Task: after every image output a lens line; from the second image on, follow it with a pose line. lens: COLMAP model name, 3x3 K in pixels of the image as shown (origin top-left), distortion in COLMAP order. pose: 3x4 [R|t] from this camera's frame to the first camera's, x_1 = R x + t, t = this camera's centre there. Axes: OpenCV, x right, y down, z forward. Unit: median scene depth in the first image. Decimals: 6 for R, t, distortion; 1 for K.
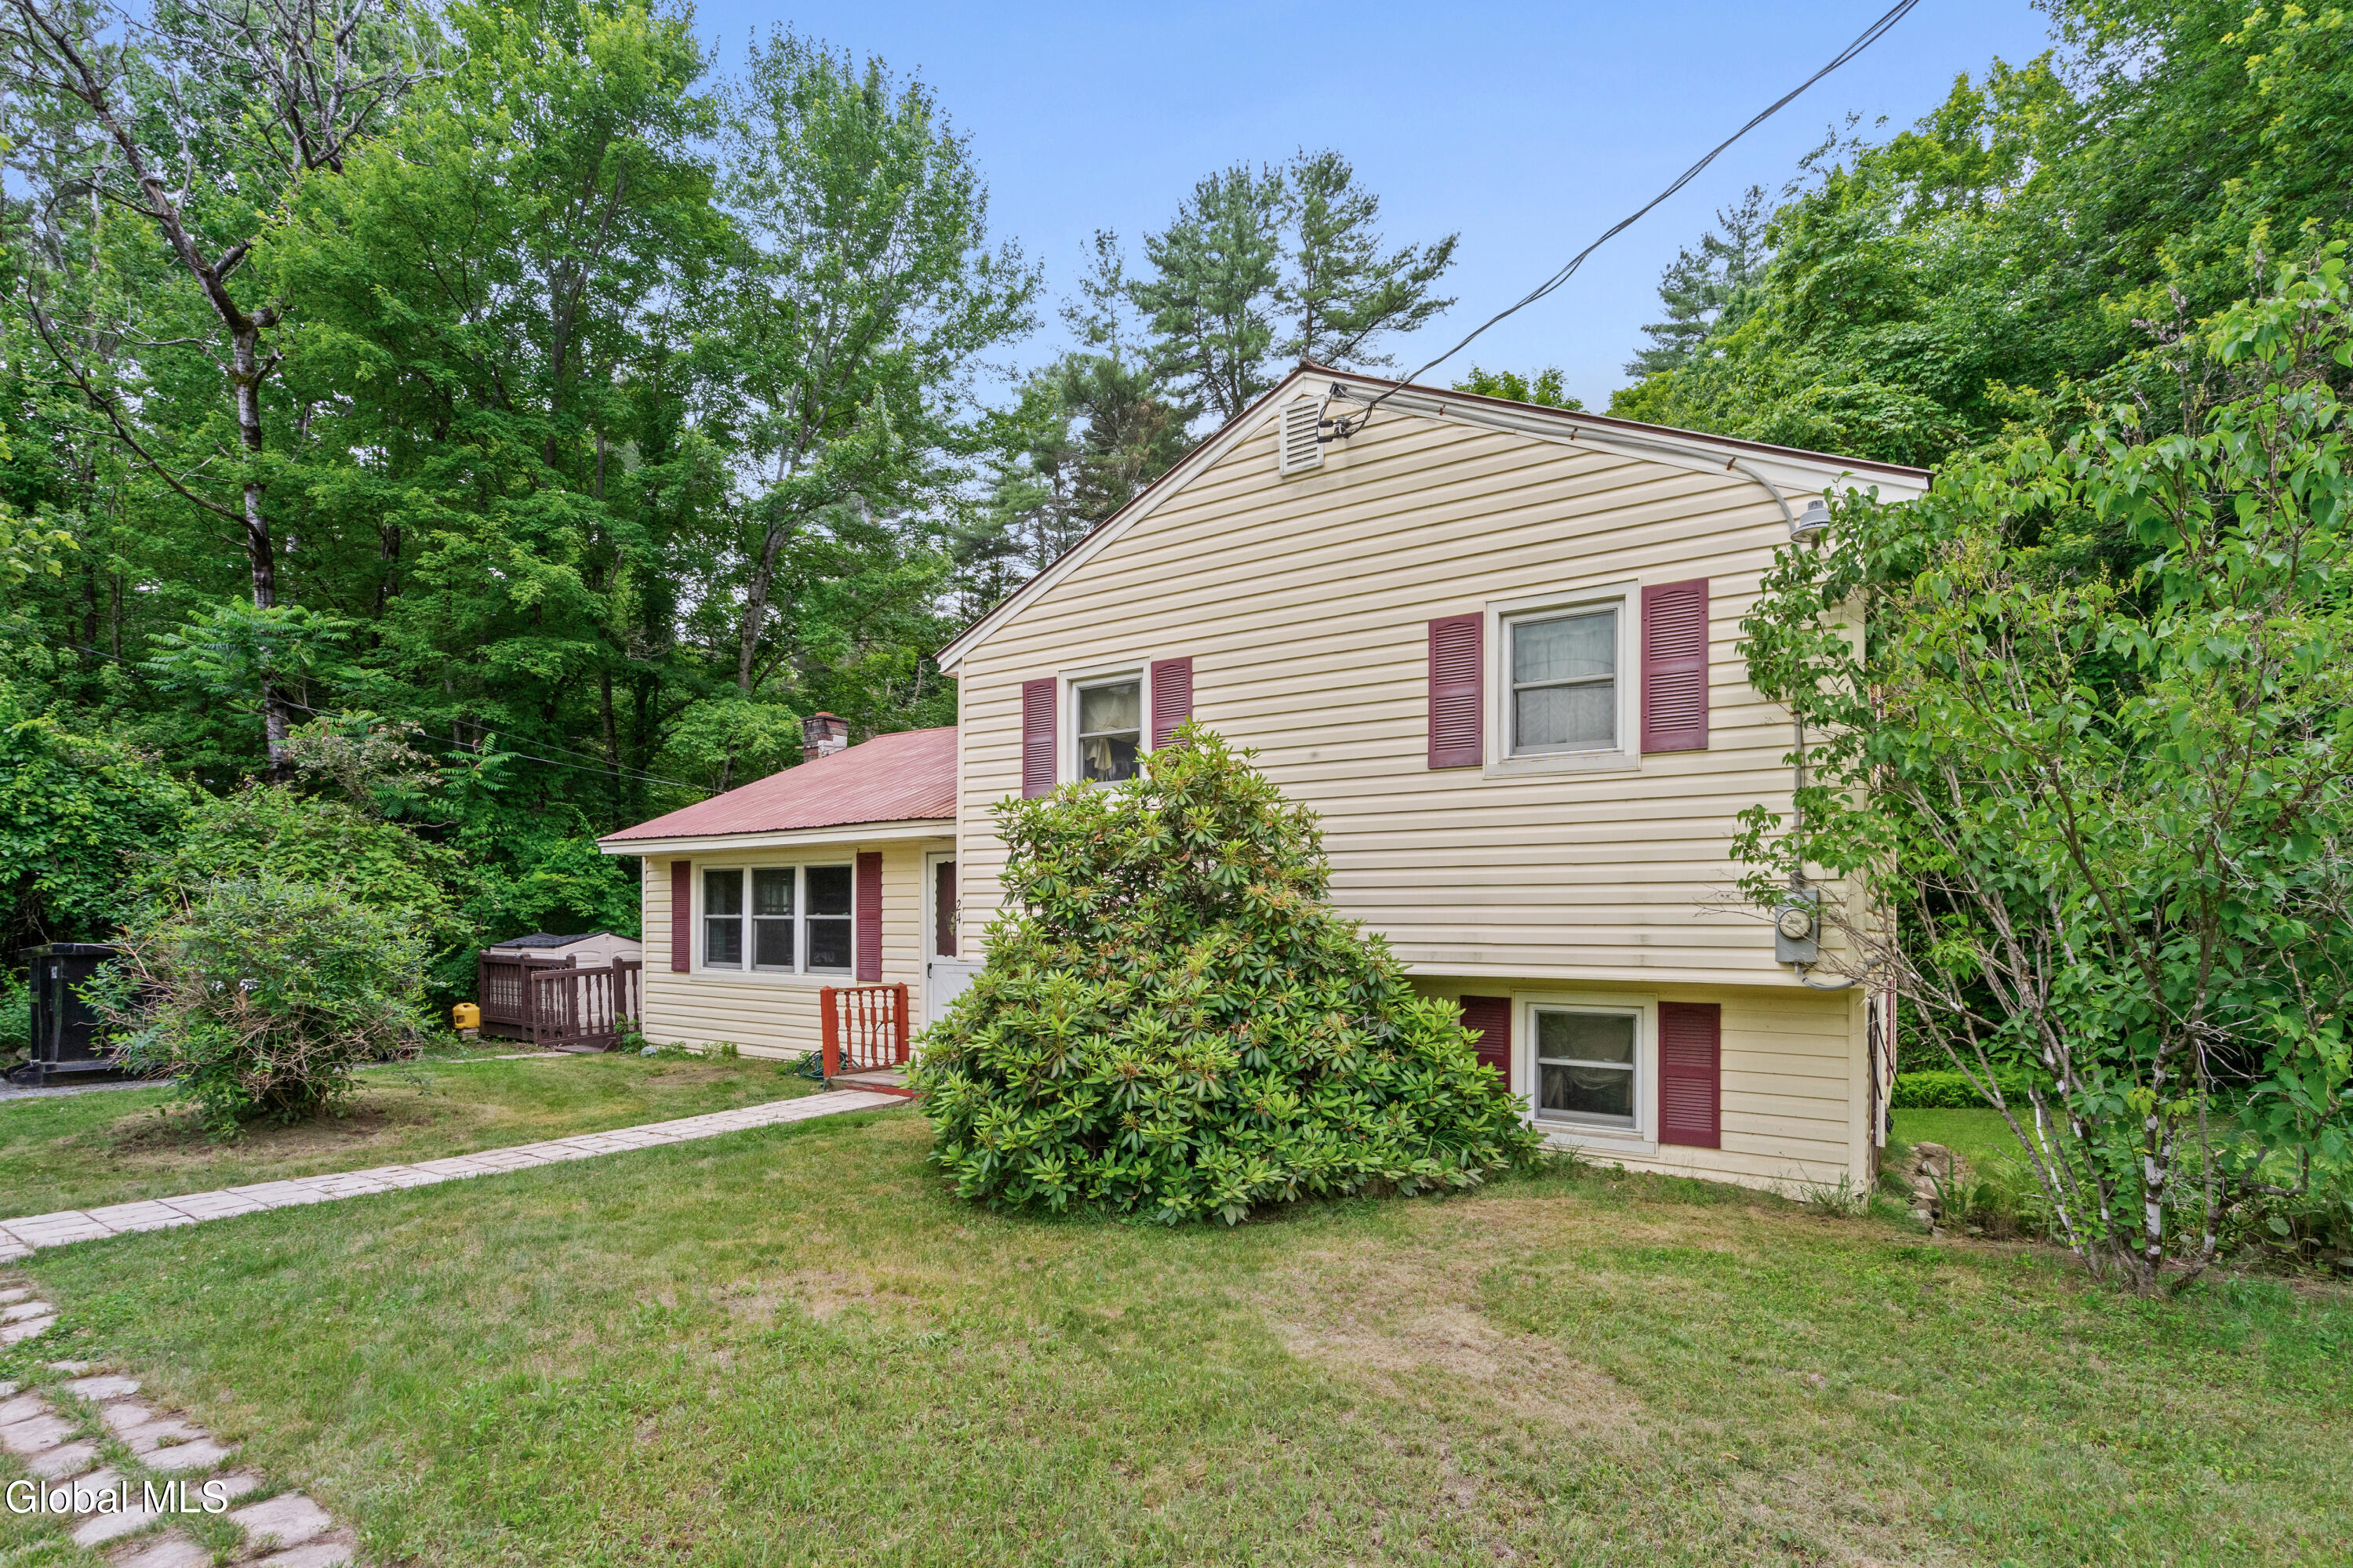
lens RADIAL K [[1130.2, 0, 1173.2], [0, 1130.2, 897.3], [0, 0, 1]] dist [-0.001840, -0.000491]
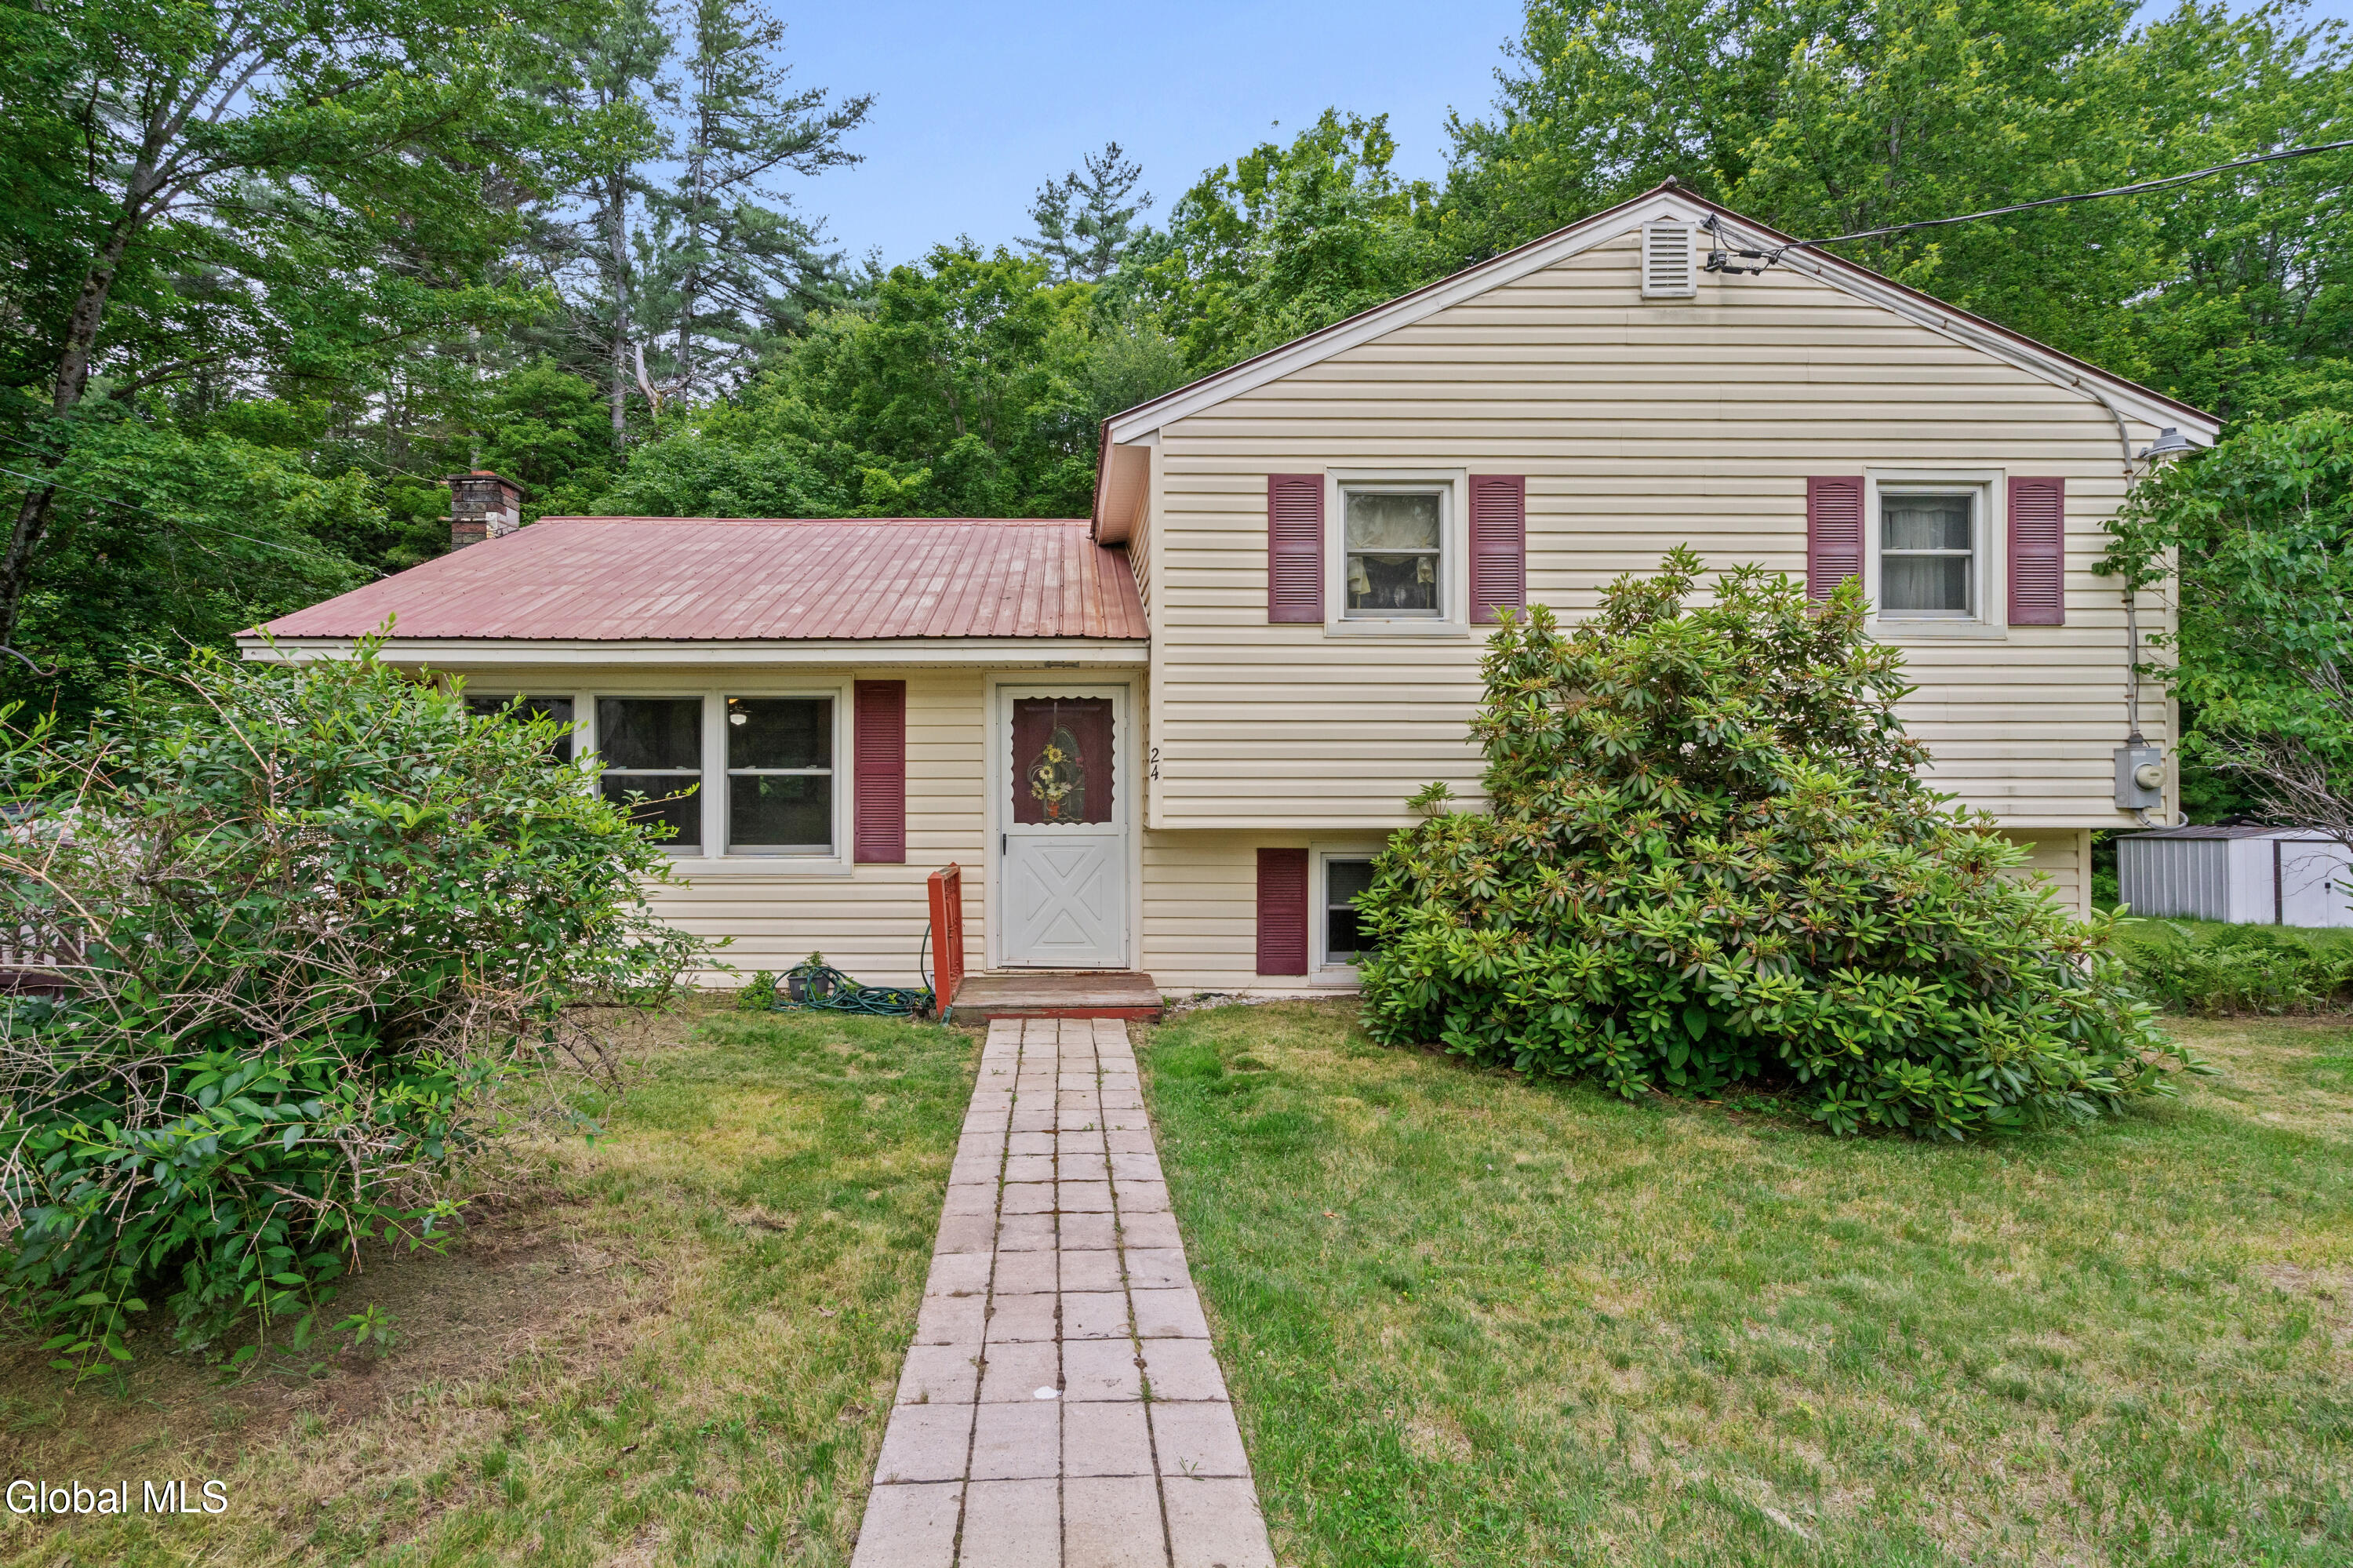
lens RADIAL K [[1078.6, 0, 1170.6], [0, 1078.6, 762.9], [0, 0, 1]] dist [-0.002106, 0.000255]
pose [[0.822767, 0.002814, 0.568372, -0.501221], [-0.008777, 0.999931, 0.007754, 0.005232], [-0.568311, -0.011369, 0.822735, 0.336039]]
